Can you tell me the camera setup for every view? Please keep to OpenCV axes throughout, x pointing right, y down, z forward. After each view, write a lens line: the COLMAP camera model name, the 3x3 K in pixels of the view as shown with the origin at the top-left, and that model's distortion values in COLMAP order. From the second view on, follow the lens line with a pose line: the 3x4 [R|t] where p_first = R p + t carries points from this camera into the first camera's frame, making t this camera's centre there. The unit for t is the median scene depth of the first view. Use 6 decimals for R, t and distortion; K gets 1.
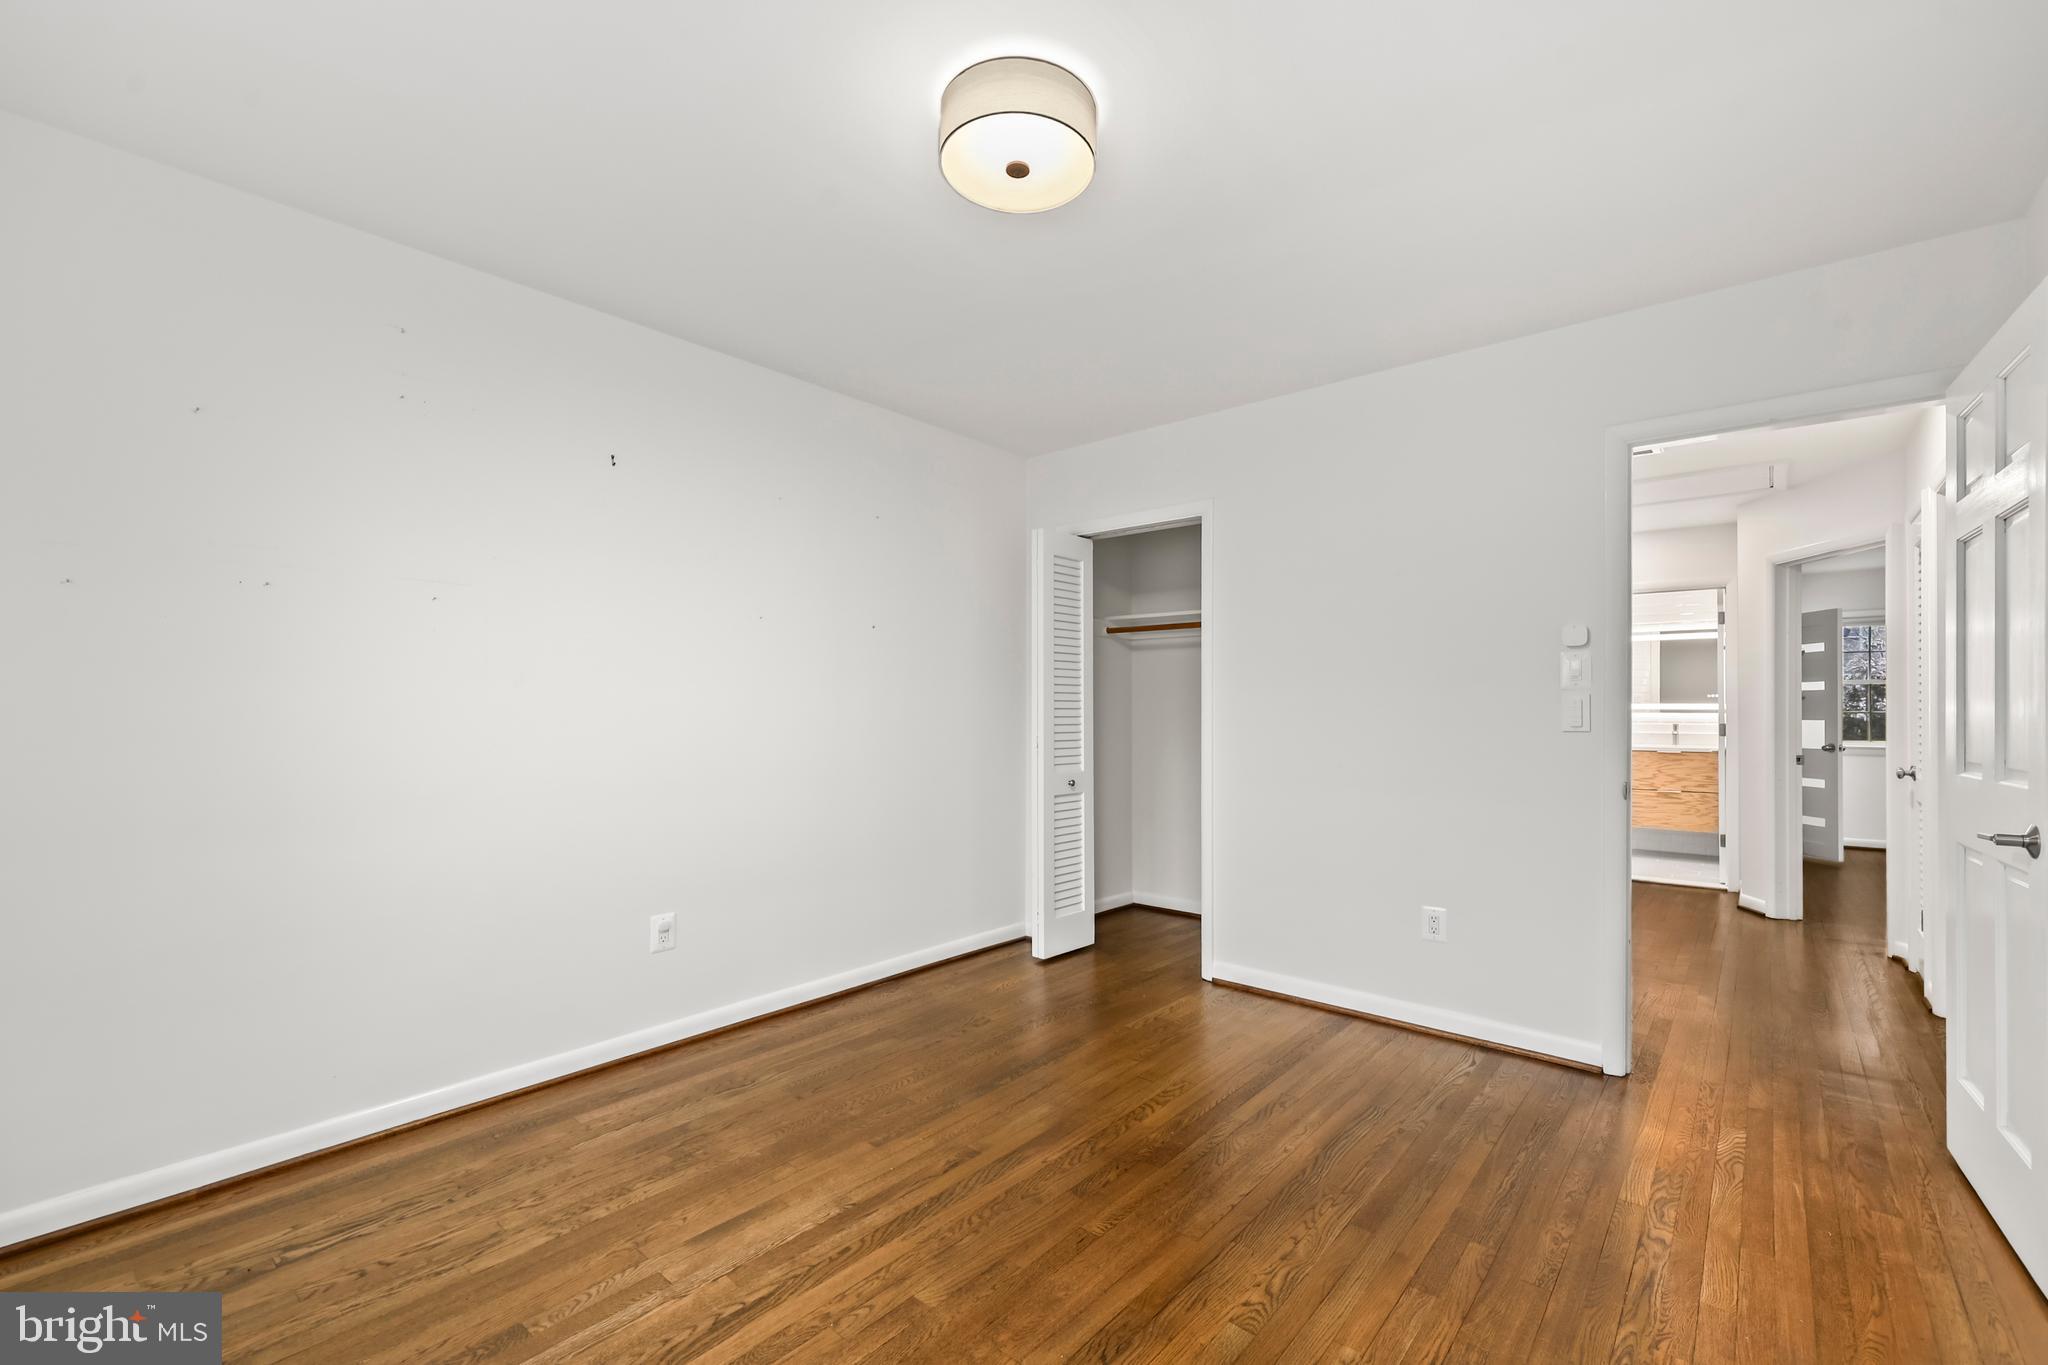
lens RADIAL K [[853.3, 0, 1034.8], [0, 853.3, 704.5], [0, 0, 1]] dist [0.011029, -0.000102]
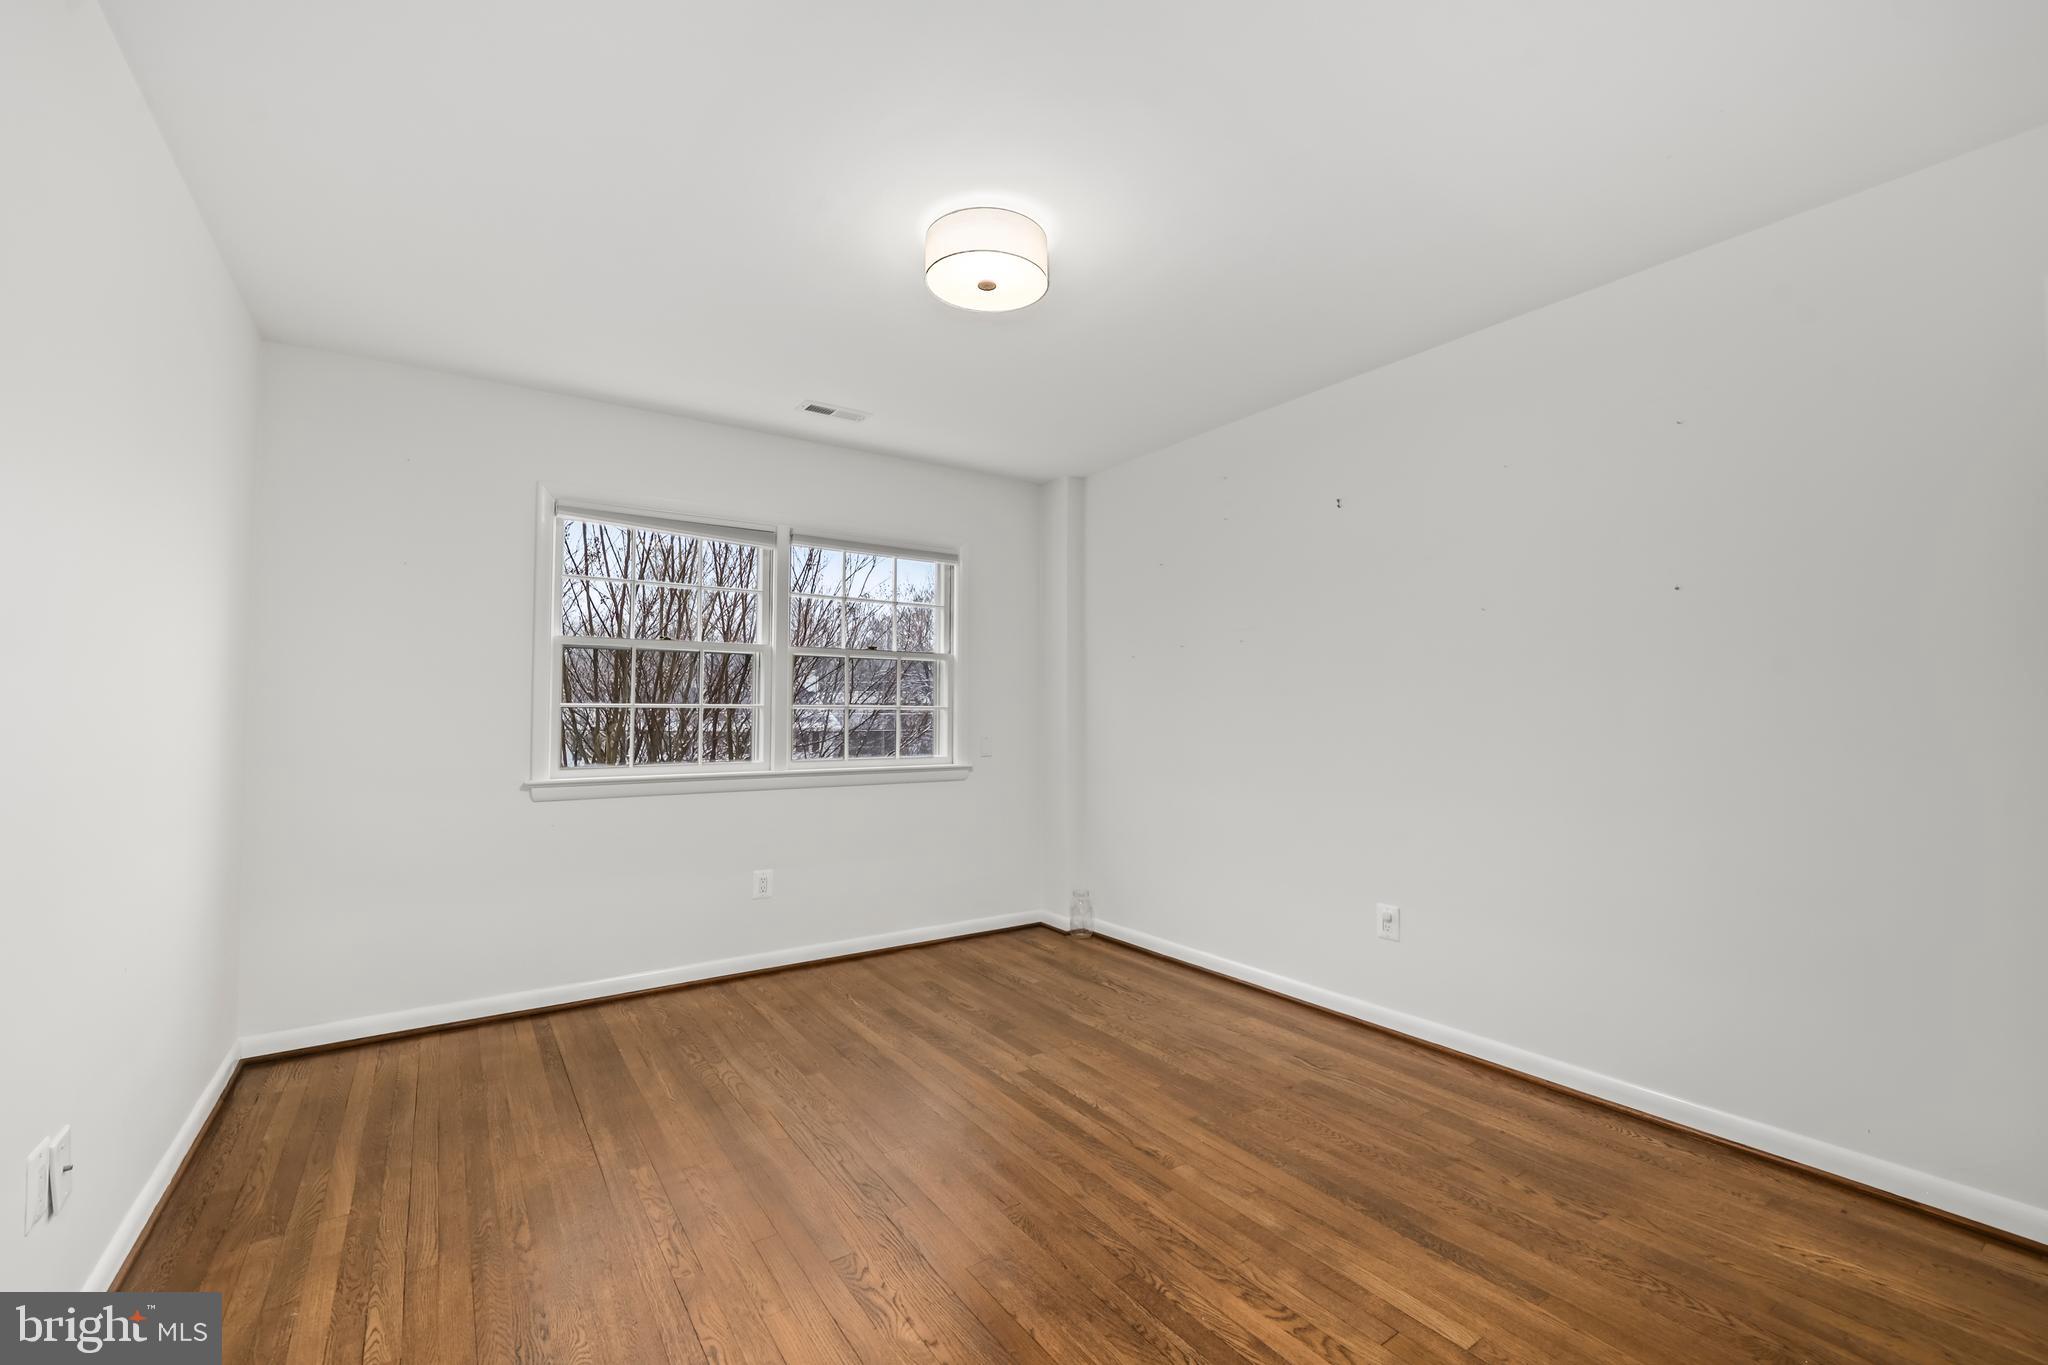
lens RADIAL K [[849.6, 0, 1030.3], [0, 849.6, 716.4], [0, 0, 1]] dist [0.007719, 0.000074]
pose [[-0.252892, -0.003054, -0.967490, 0.883872], [0.008228, 0.999952, -0.005307, 0.018776], [0.967459, -0.009303, -0.252855, 1.070736]]
